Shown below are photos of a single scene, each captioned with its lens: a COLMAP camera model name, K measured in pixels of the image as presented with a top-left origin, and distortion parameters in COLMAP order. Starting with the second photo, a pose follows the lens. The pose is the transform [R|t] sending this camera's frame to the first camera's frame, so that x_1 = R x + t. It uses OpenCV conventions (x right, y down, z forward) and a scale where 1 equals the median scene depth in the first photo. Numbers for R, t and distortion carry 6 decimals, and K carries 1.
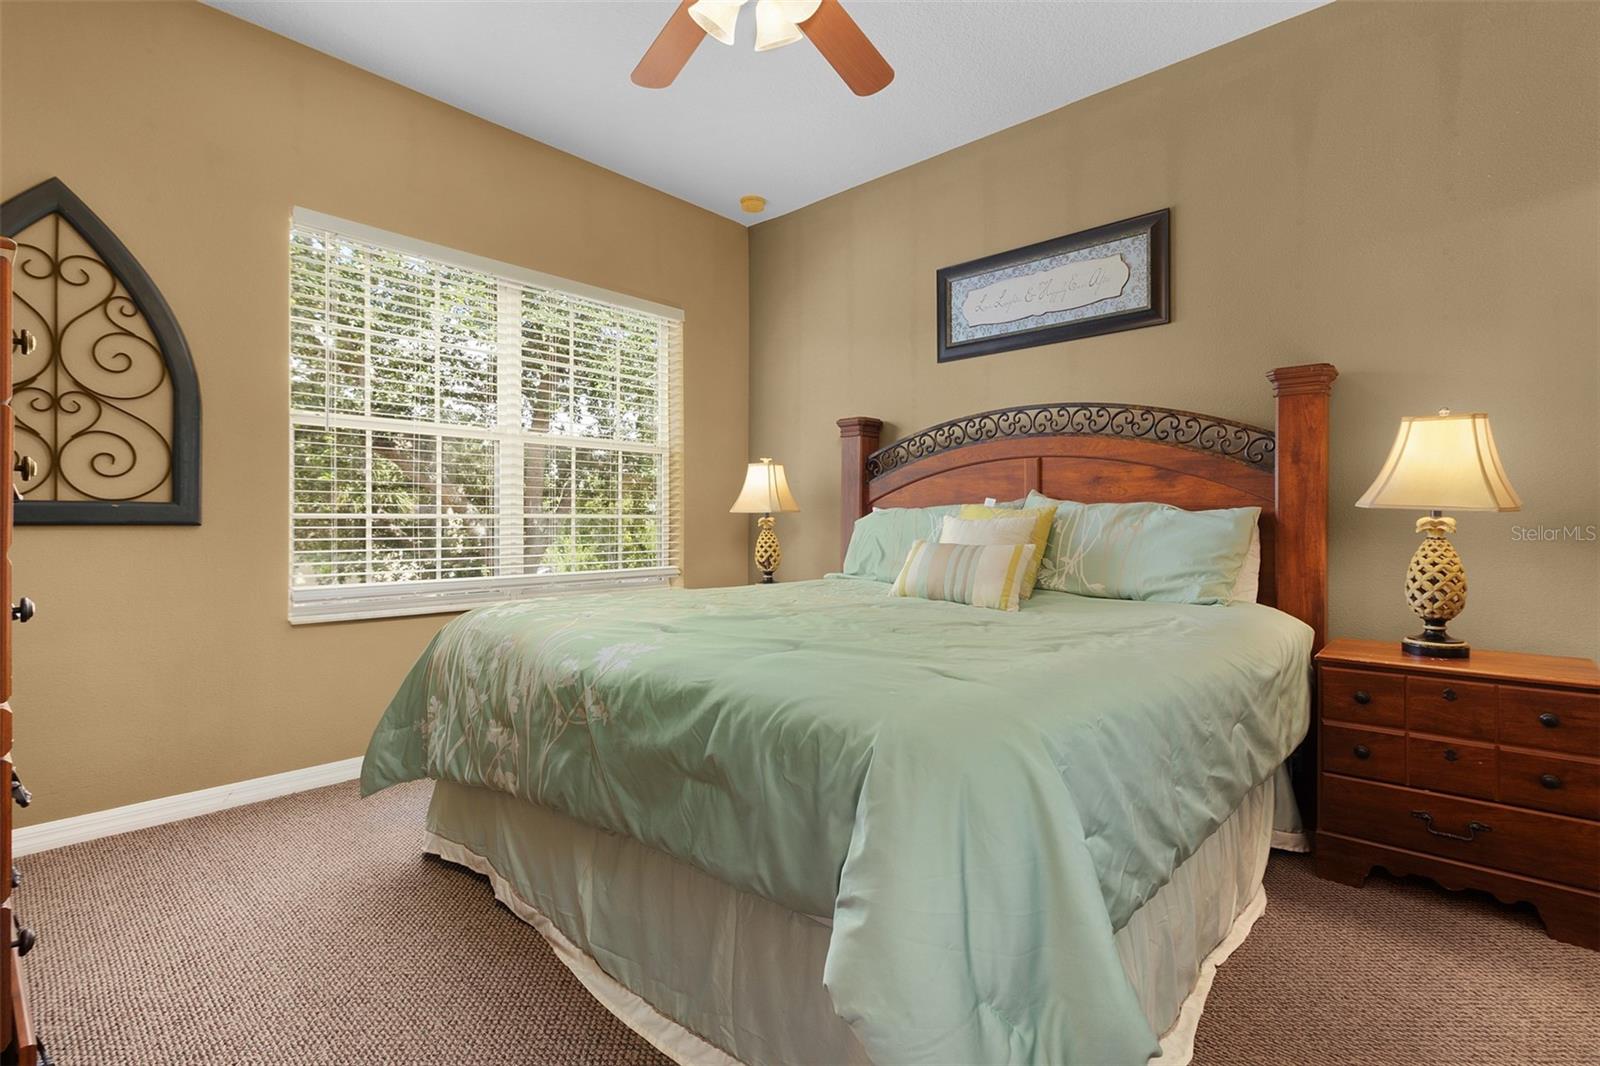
lens RADIAL K [[759.7, 0, 808.1], [0, 759.7, 523.5], [0, 0, 1]] dist [-0.000242, 0.001082]
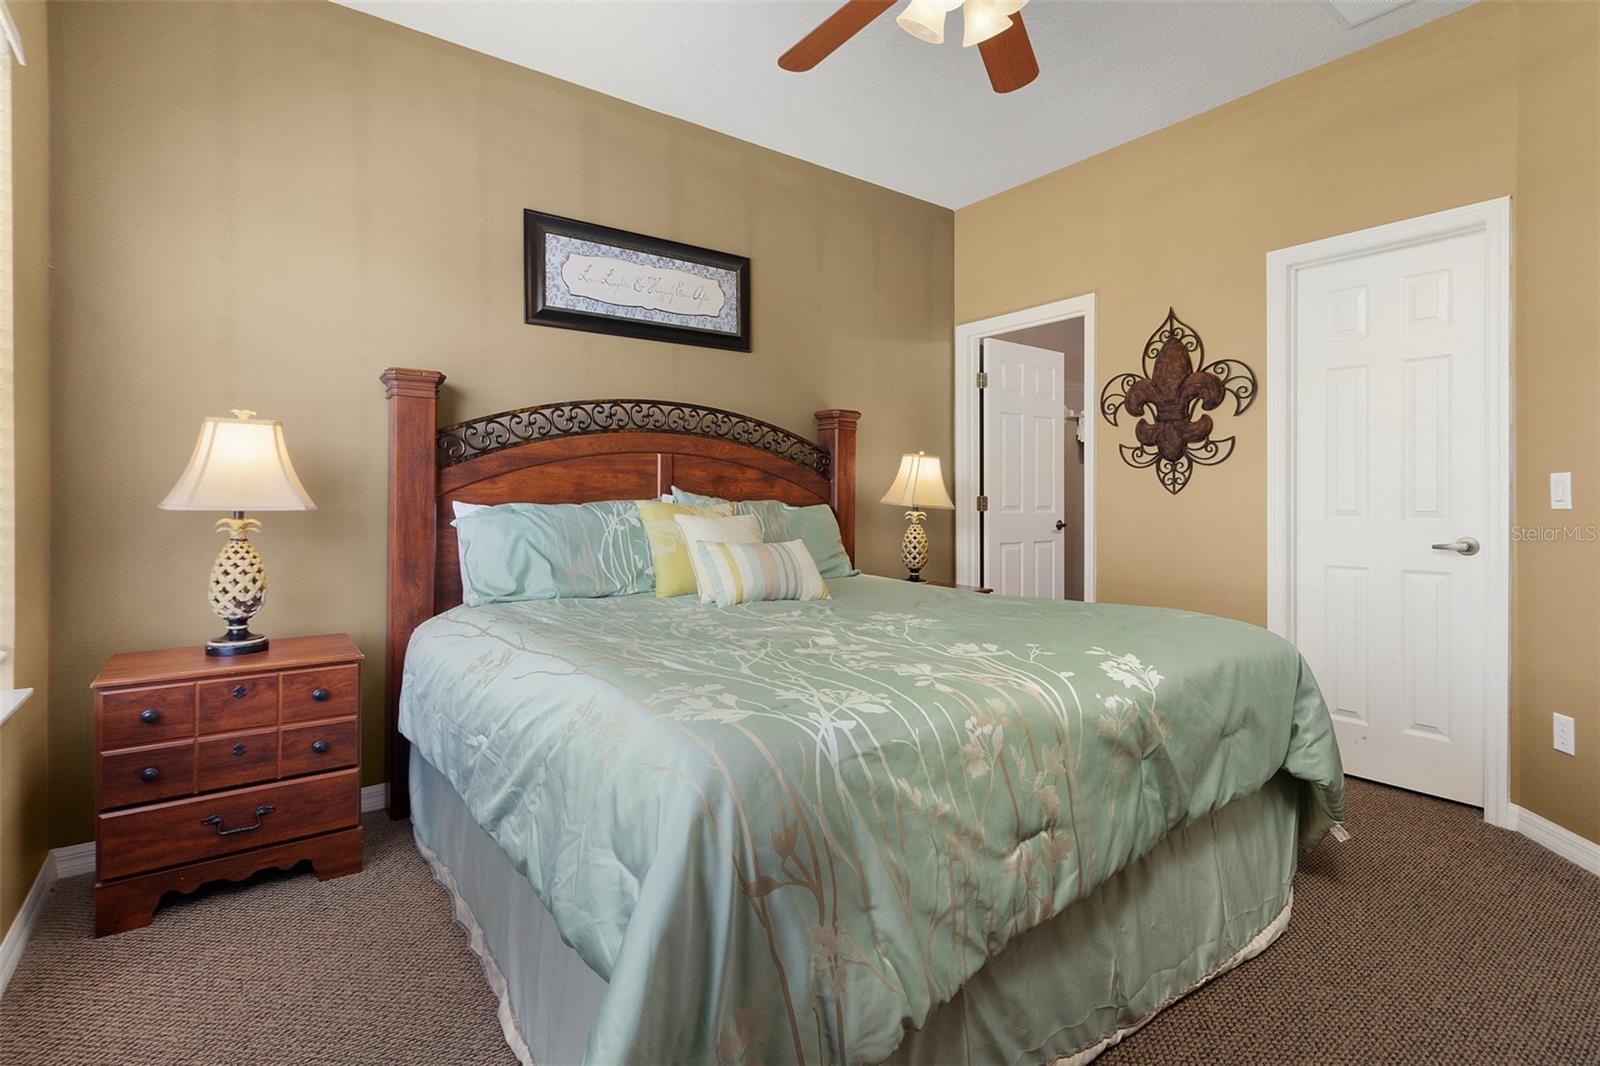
lens RADIAL K [[759.7, 0, 828.3], [0, 759.7, 508.6], [0, 0, 1]] dist [-0.000242, 0.001082]
pose [[0.164827, 0.002793, 0.986319, -0.658591], [0.019740, 0.999786, -0.006130, -0.004577], [-0.986125, 0.020480, 0.164737, 0.638830]]
